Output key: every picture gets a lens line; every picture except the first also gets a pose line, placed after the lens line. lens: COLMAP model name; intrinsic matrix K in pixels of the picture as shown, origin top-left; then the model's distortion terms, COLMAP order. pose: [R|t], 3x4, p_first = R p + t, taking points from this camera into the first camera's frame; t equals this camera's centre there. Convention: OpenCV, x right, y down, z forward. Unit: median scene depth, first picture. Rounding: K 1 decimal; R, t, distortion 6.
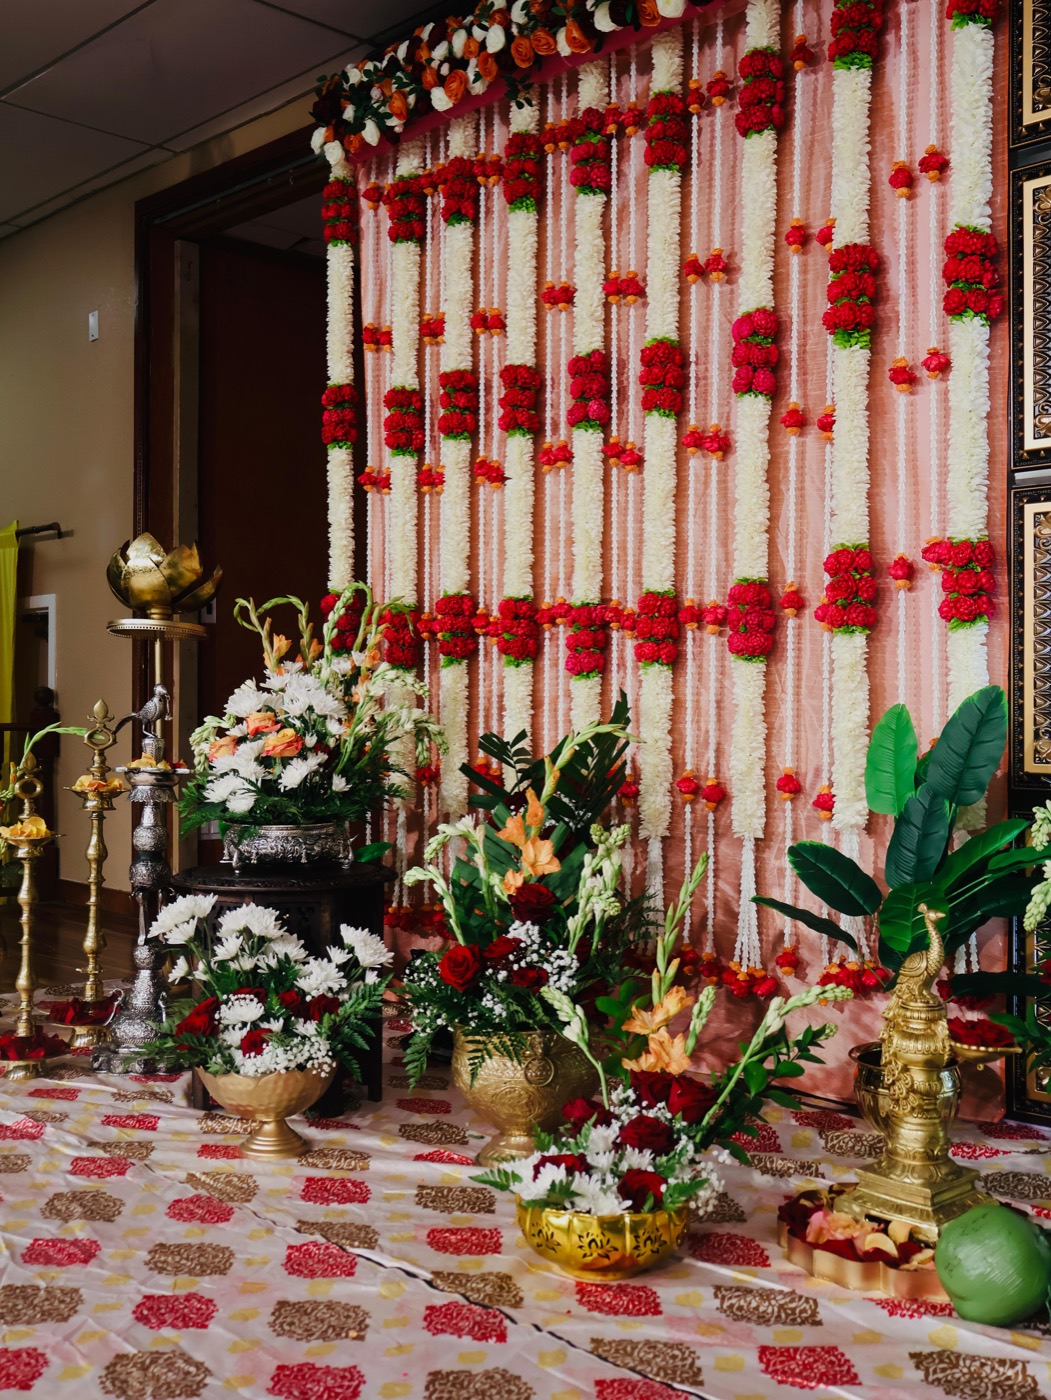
lens RADIAL K [[1422.2, 0, 525.2], [0, 1422.2, 699.8], [0, 0, 1]] dist [-0.042857, 0.000000]
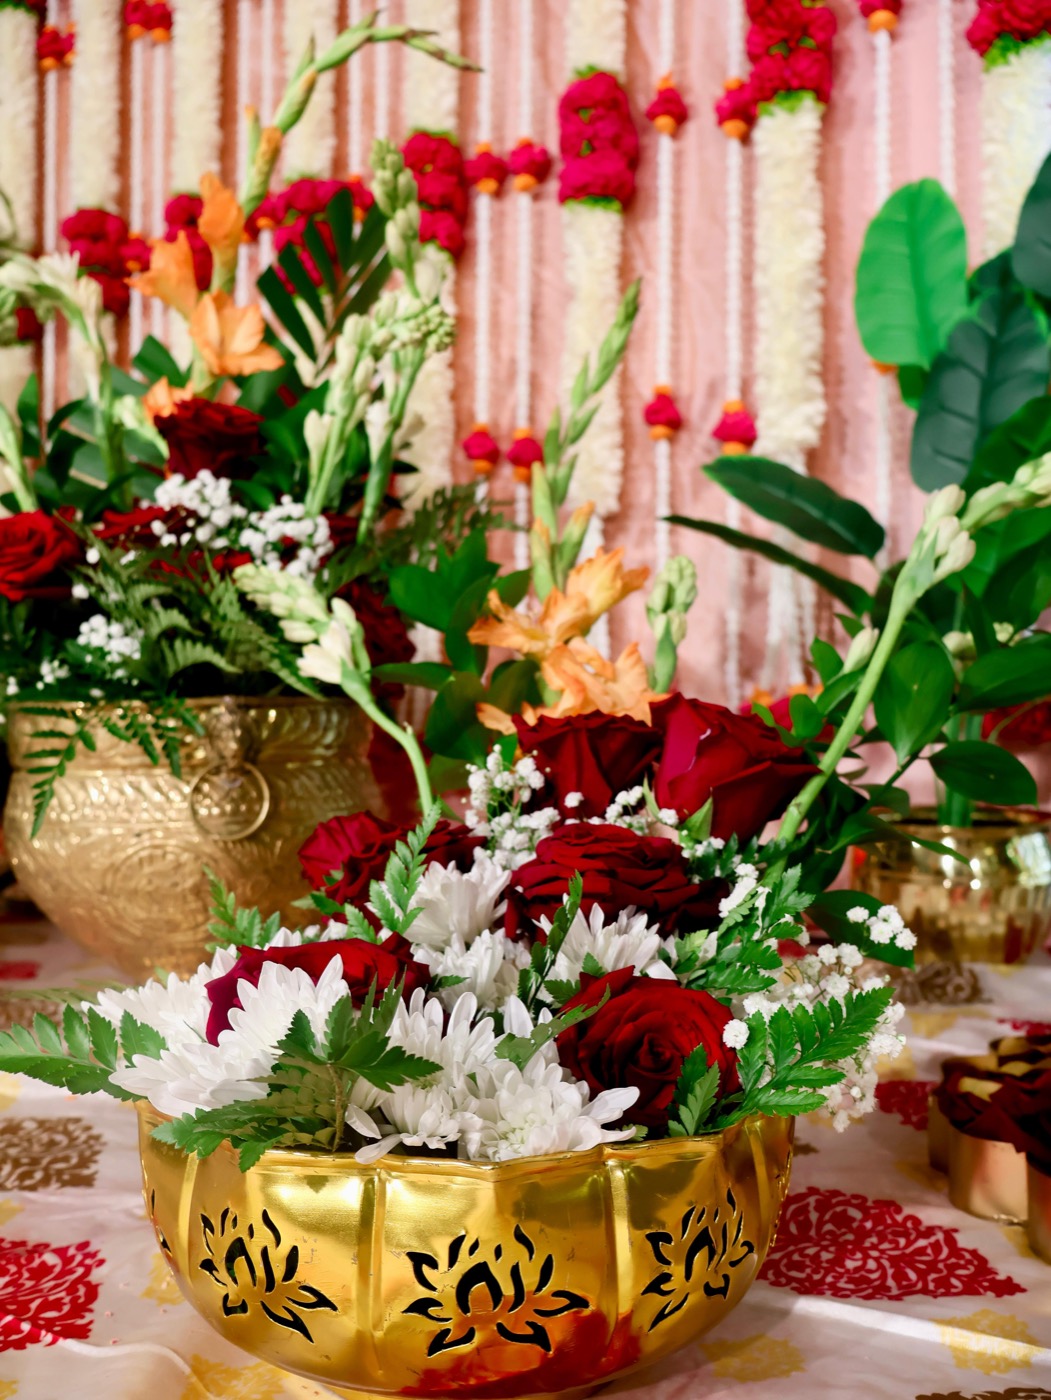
lens RADIAL K [[1316.3, 0, 527.1], [0, 1316.3, 700.6], [0, 0, 1]] dist [-0.014837, 0.000000]
pose [[0.972794, 0.000926, 0.231669, 0.006115], [-0.002464, 0.999977, 0.006349, 0.260087], [-0.231657, -0.006747, 0.972774, 0.713584]]
